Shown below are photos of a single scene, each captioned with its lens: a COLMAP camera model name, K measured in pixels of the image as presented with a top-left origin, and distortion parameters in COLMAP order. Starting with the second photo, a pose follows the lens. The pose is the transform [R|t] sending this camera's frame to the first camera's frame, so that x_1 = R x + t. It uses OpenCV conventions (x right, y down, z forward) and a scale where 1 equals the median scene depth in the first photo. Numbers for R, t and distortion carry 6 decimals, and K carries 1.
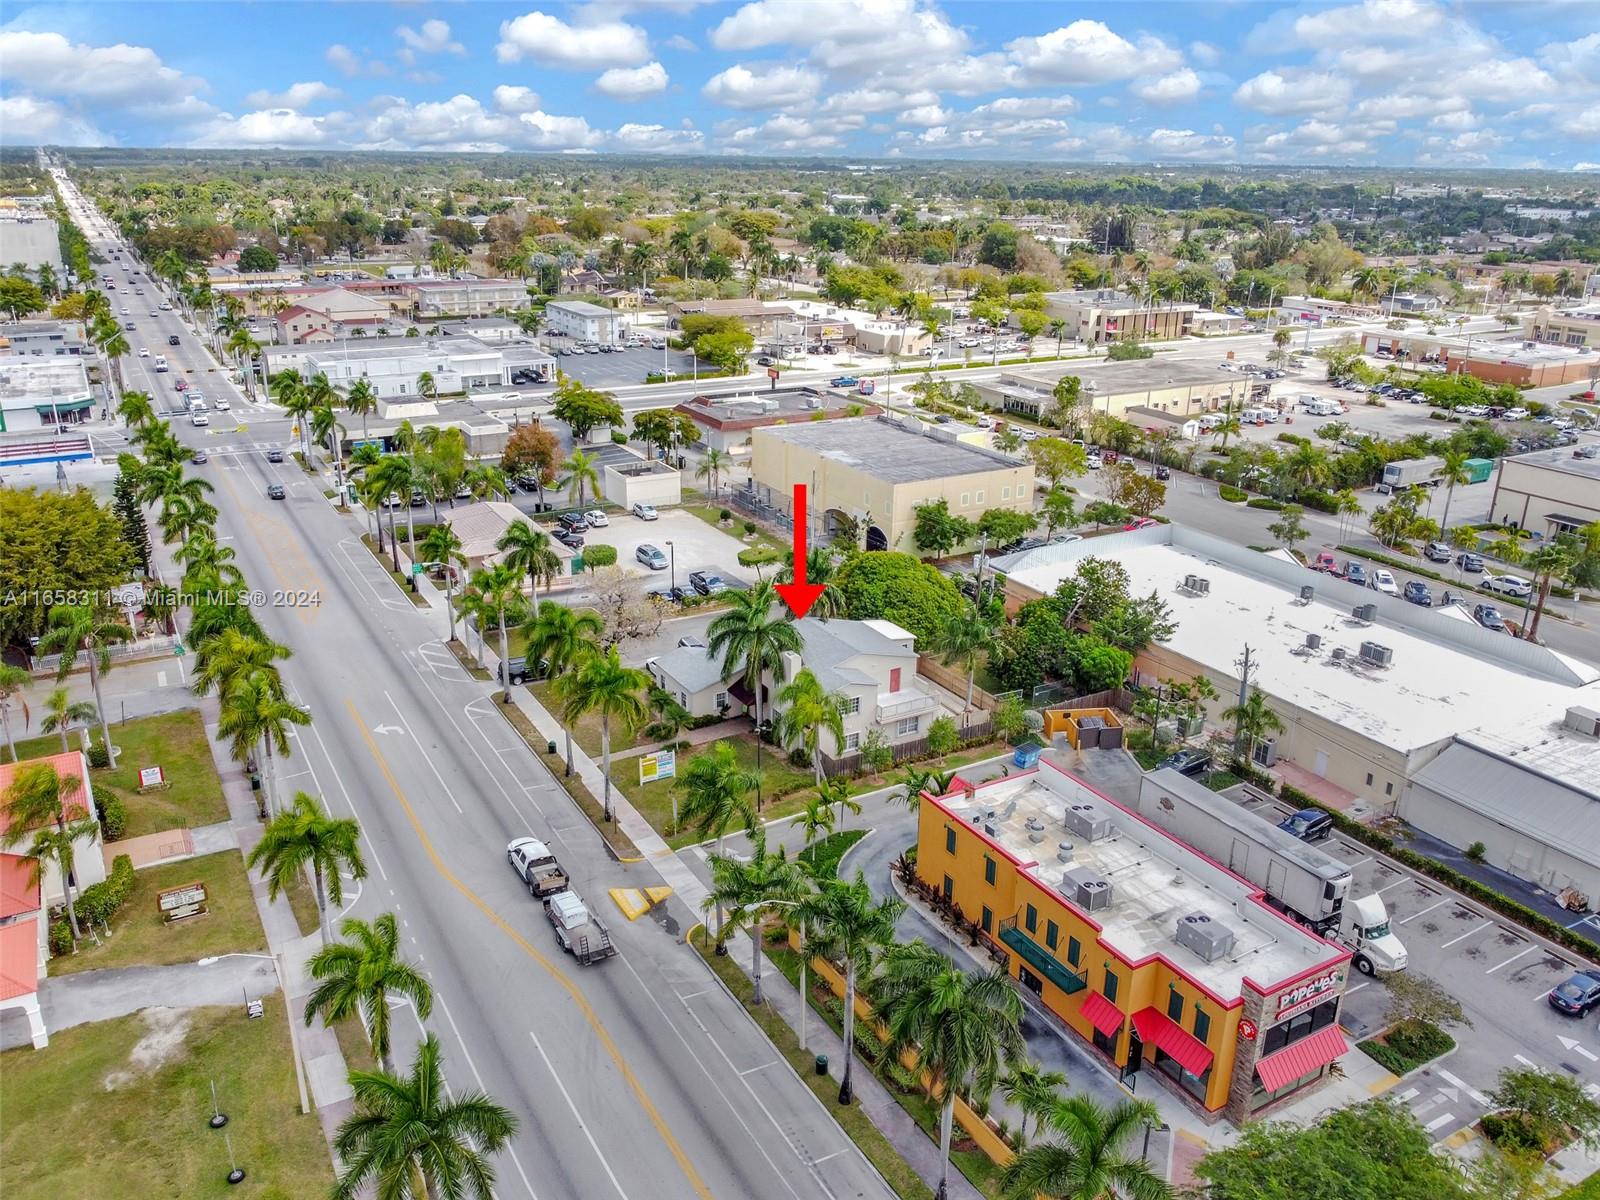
lens RADIAL K [[1235.0, 0, 811.5], [0, 1235.0, 601.0], [0, 0, 1]] dist [0.001883, -0.011799]
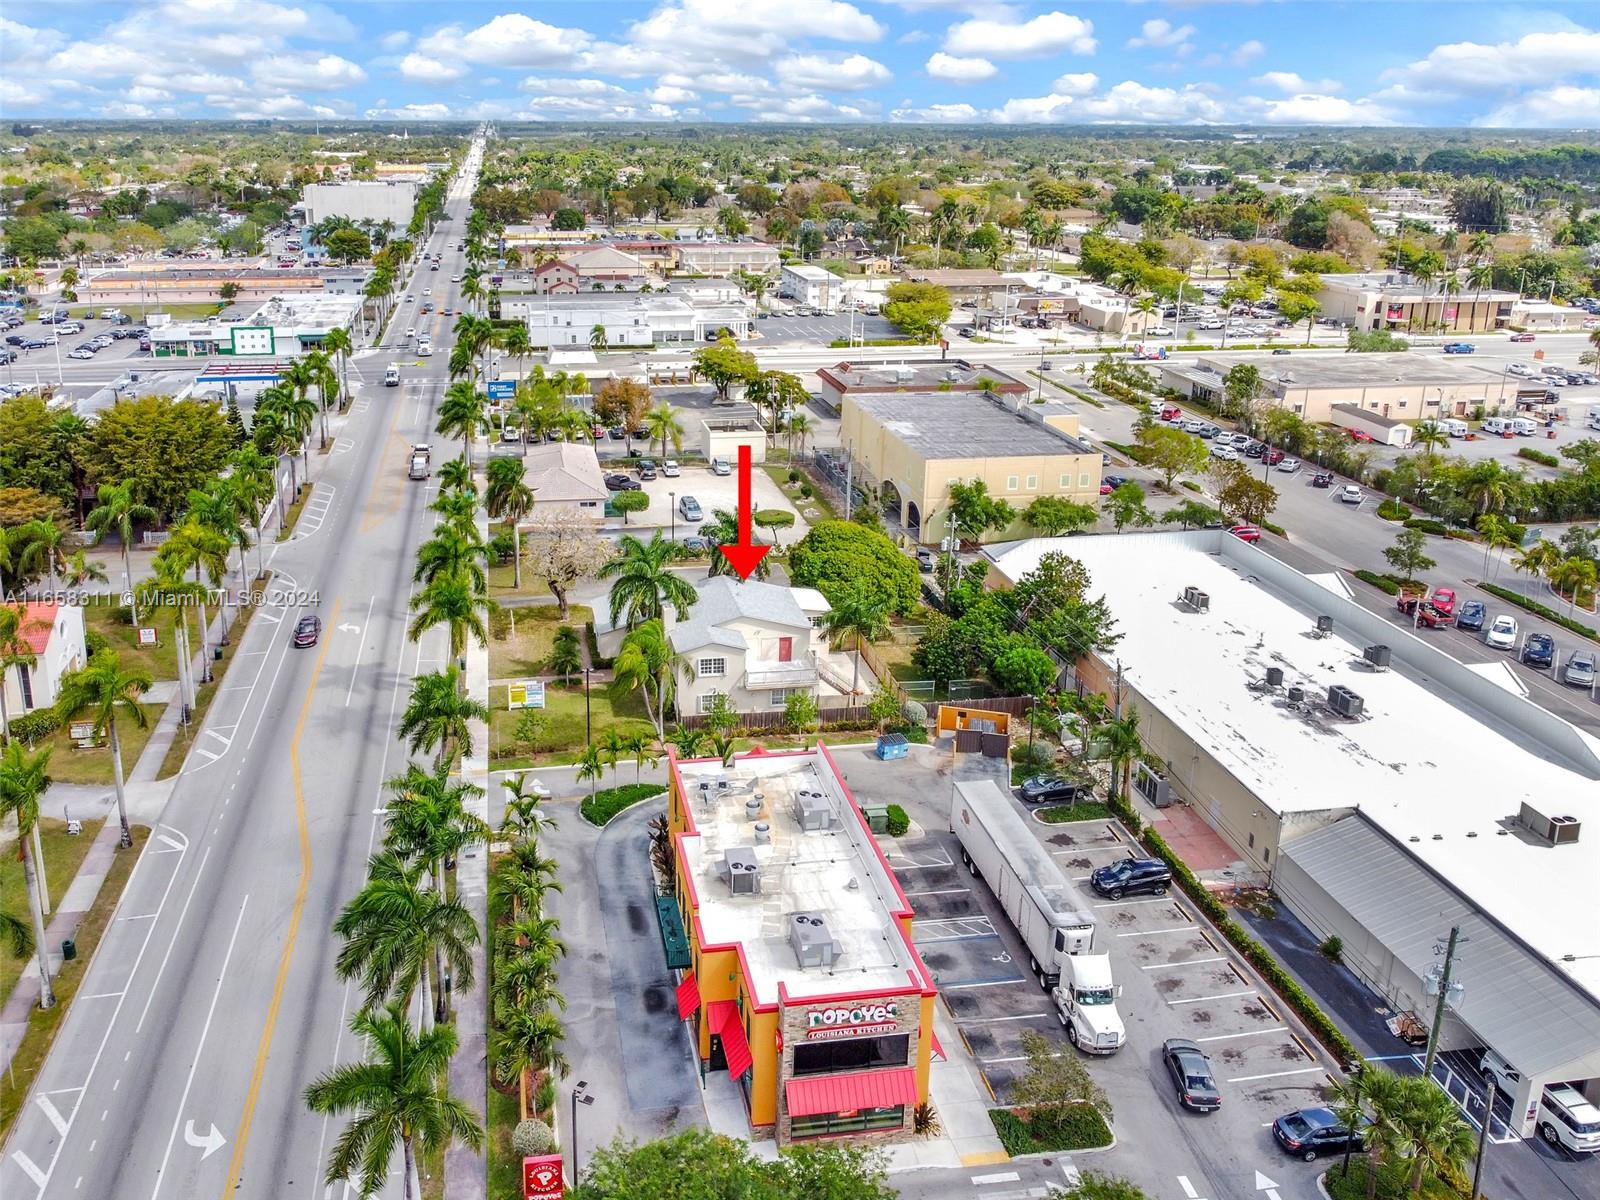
lens RADIAL K [[1263.3, 0, 686.1], [0, 1263.3, 462.4], [0, 0, 1]] dist [-0.003082, 0.002235]
pose [[0.925801, 0.090191, -0.367093, 0.238288], [-0.121224, 0.990666, -0.062328, -0.007449], [0.358046, 0.102203, 0.928094, 0.017191]]
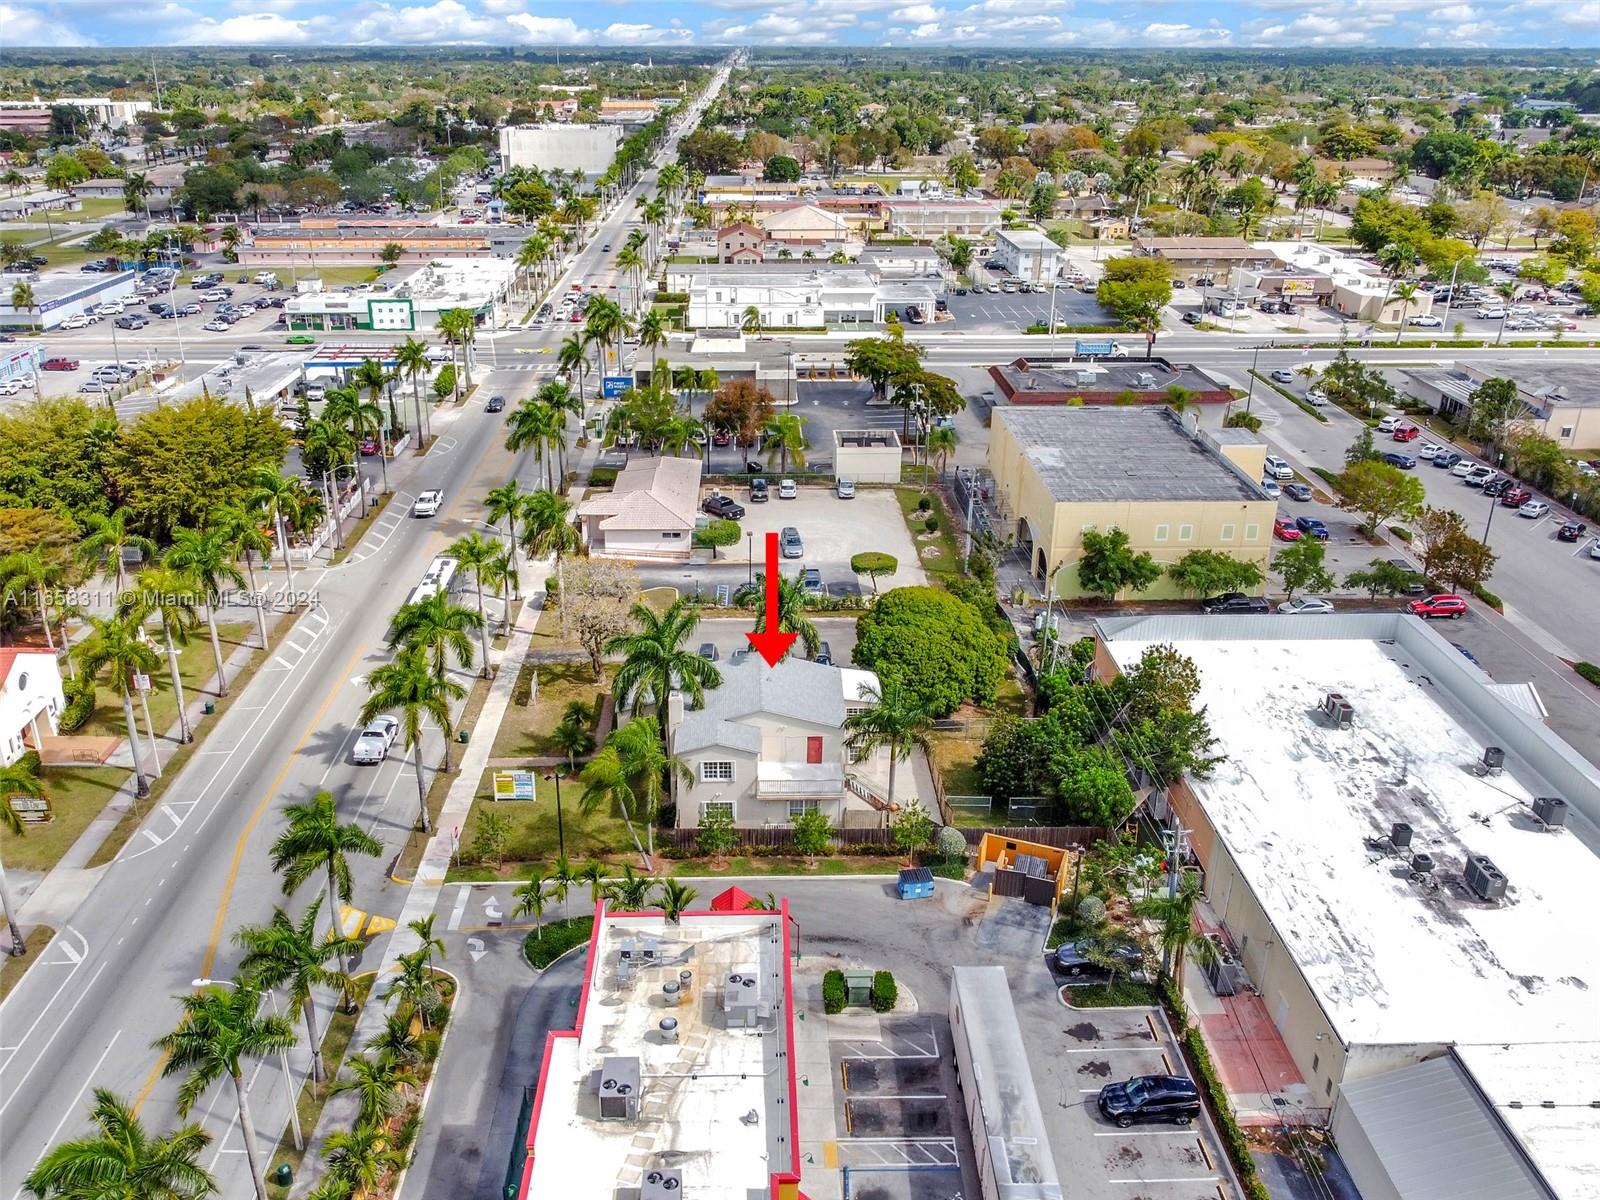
lens RADIAL K [[1301.1, 0, 786.3], [0, 1301.1, 619.8], [0, 0, 1]] dist [0.005294, -0.016247]
pose [[0.871218, 0.186220, -0.454204, 0.294019], [-0.155561, 0.982299, 0.104350, -0.074906], [0.465596, -0.020255, 0.884765, 0.150615]]
